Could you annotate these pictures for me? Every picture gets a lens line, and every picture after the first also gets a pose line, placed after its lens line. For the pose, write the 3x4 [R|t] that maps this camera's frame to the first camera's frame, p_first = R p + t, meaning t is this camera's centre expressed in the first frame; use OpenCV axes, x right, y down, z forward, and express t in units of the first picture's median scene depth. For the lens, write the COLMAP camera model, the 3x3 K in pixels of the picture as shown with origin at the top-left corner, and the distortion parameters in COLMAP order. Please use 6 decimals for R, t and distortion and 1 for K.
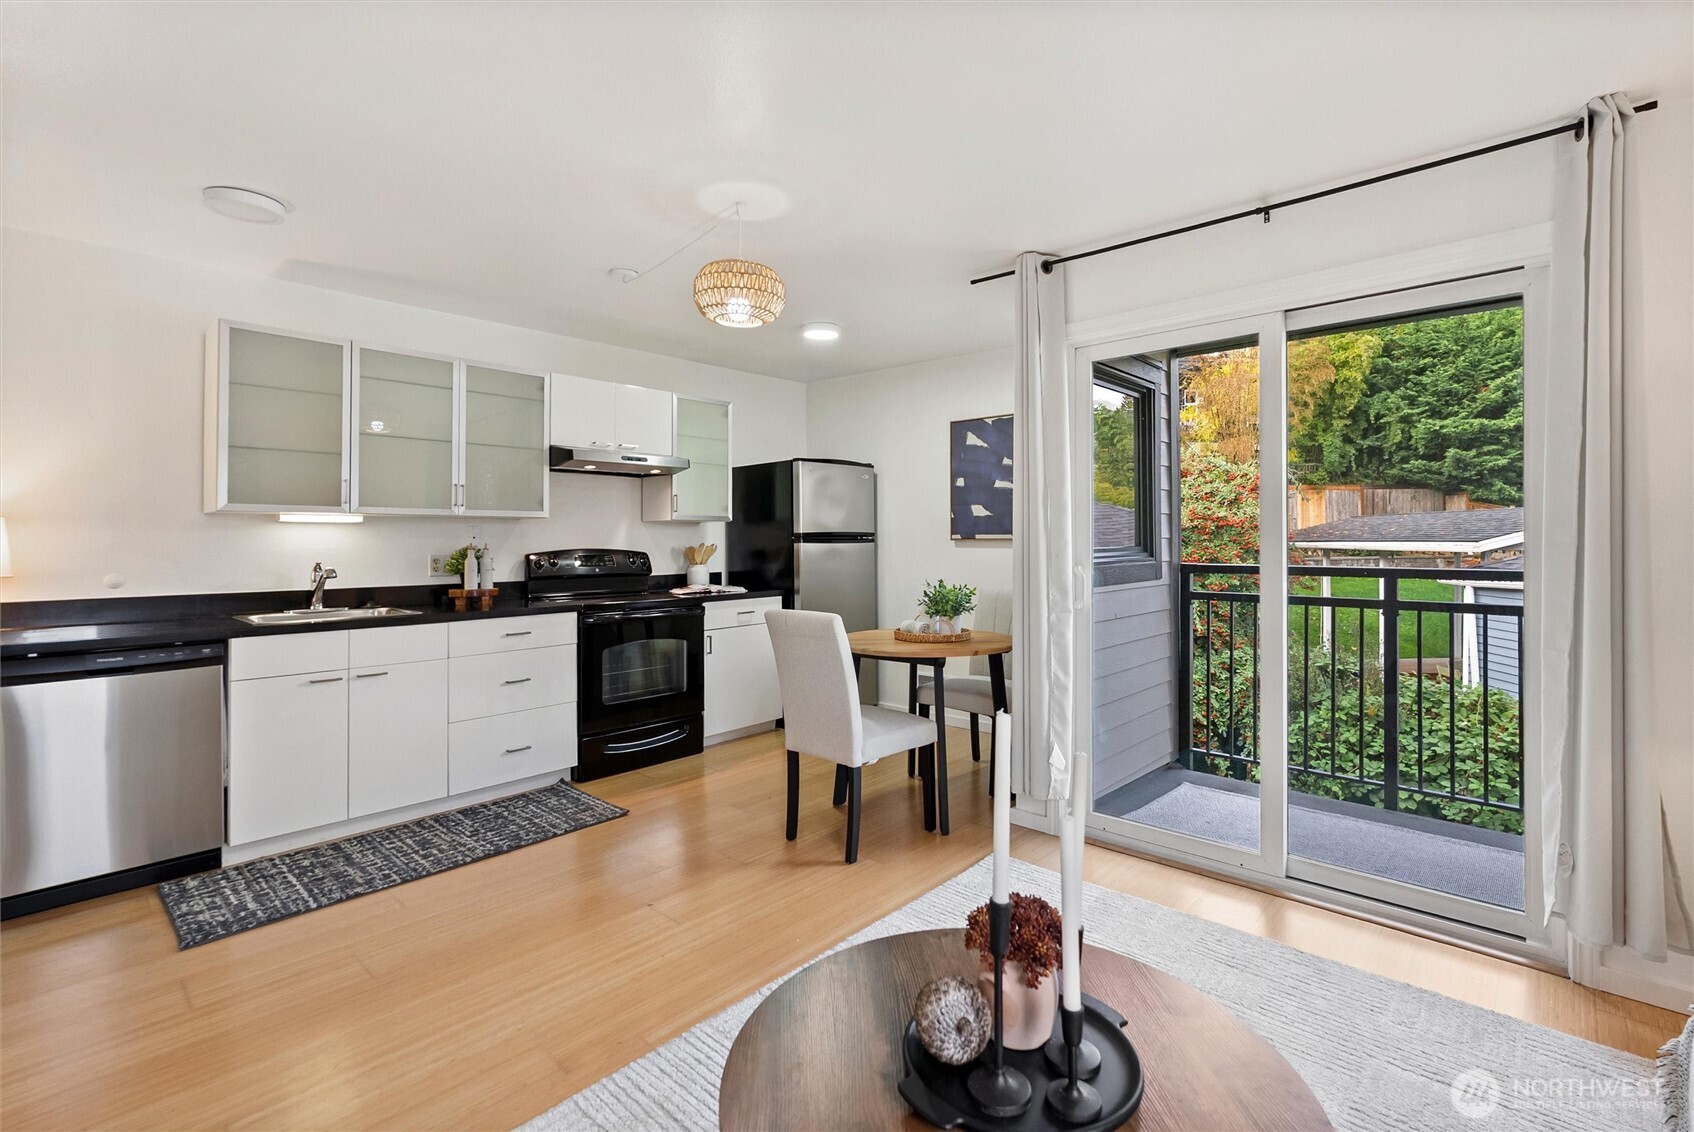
lens RADIAL K [[771.2, 0, 848.1], [0, 771.2, 536.6], [0, 0, 1]] dist [-0.008140, 0.002368]
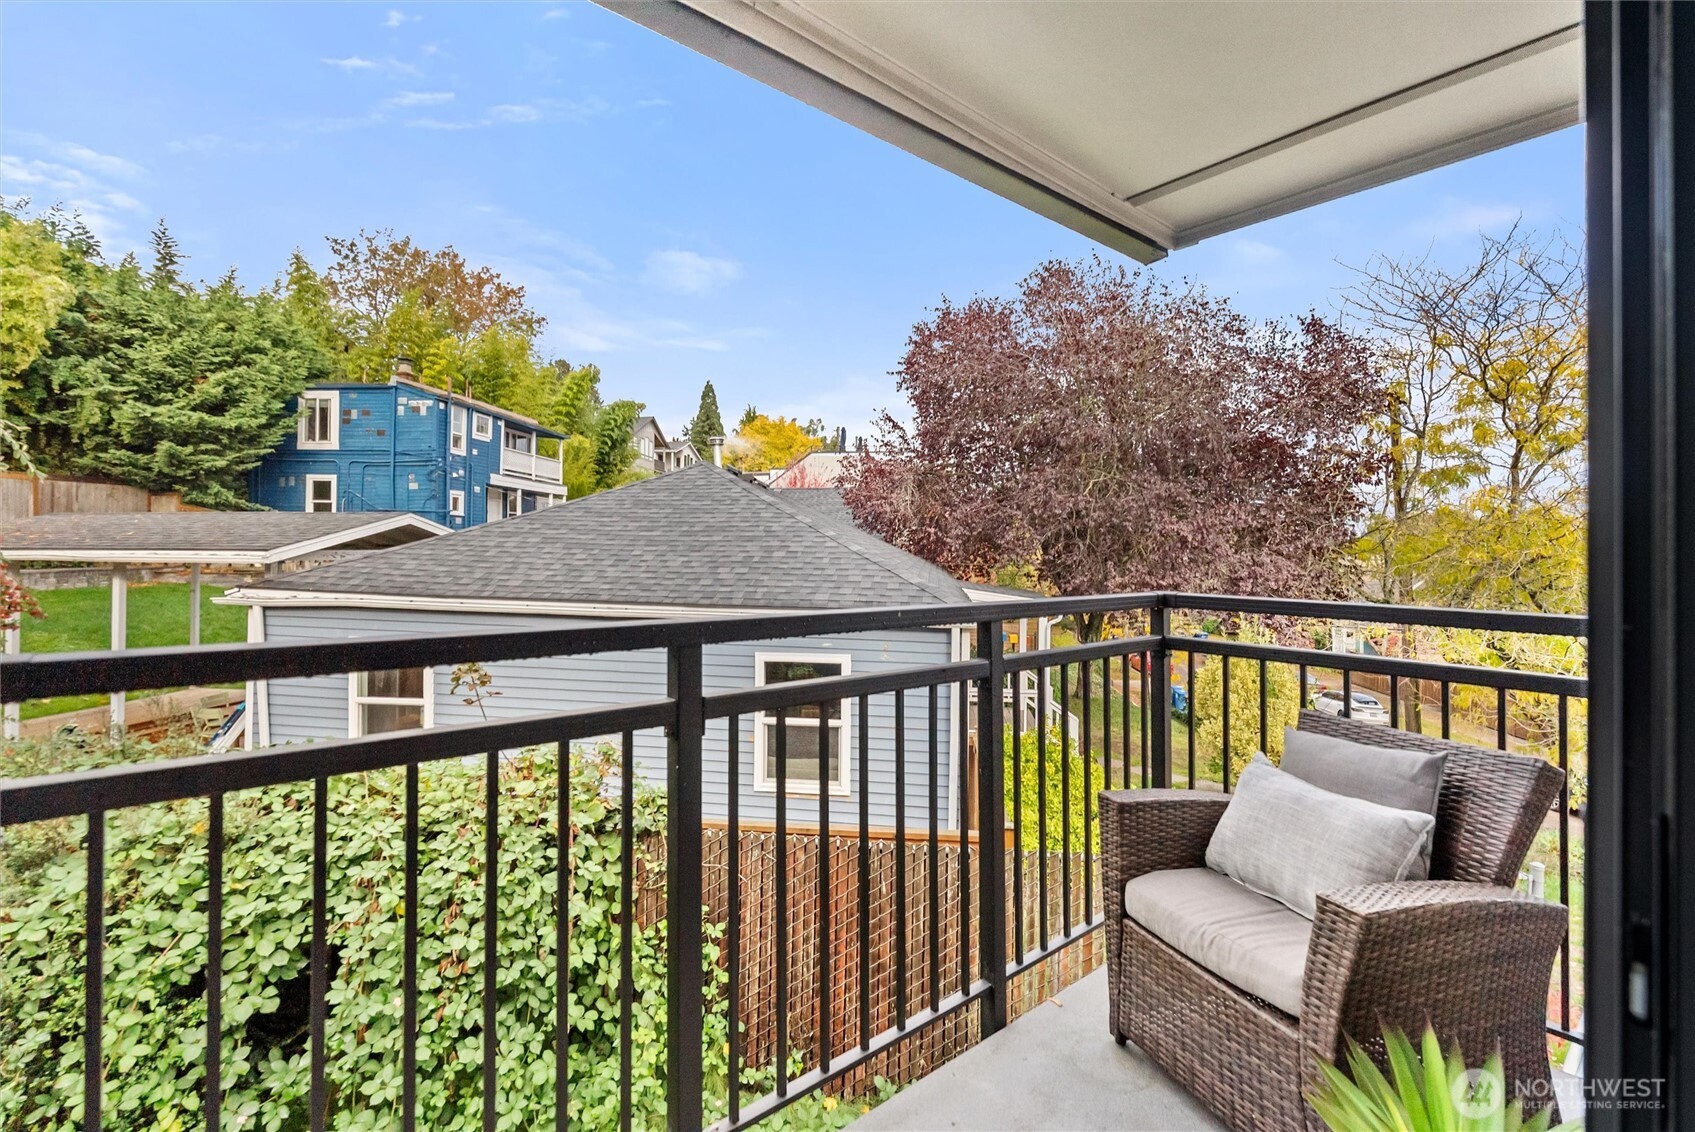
lens RADIAL K [[760.4, 0, 853.1], [0, 760.4, 547.9], [0, 0, 1]] dist [-0.006709, -0.000517]
pose [[0.129408, 0.006889, 0.991567, 0.044214], [-0.011875, 0.999915, -0.005398, 0.000514], [-0.991520, -0.011077, 0.129479, 0.119486]]
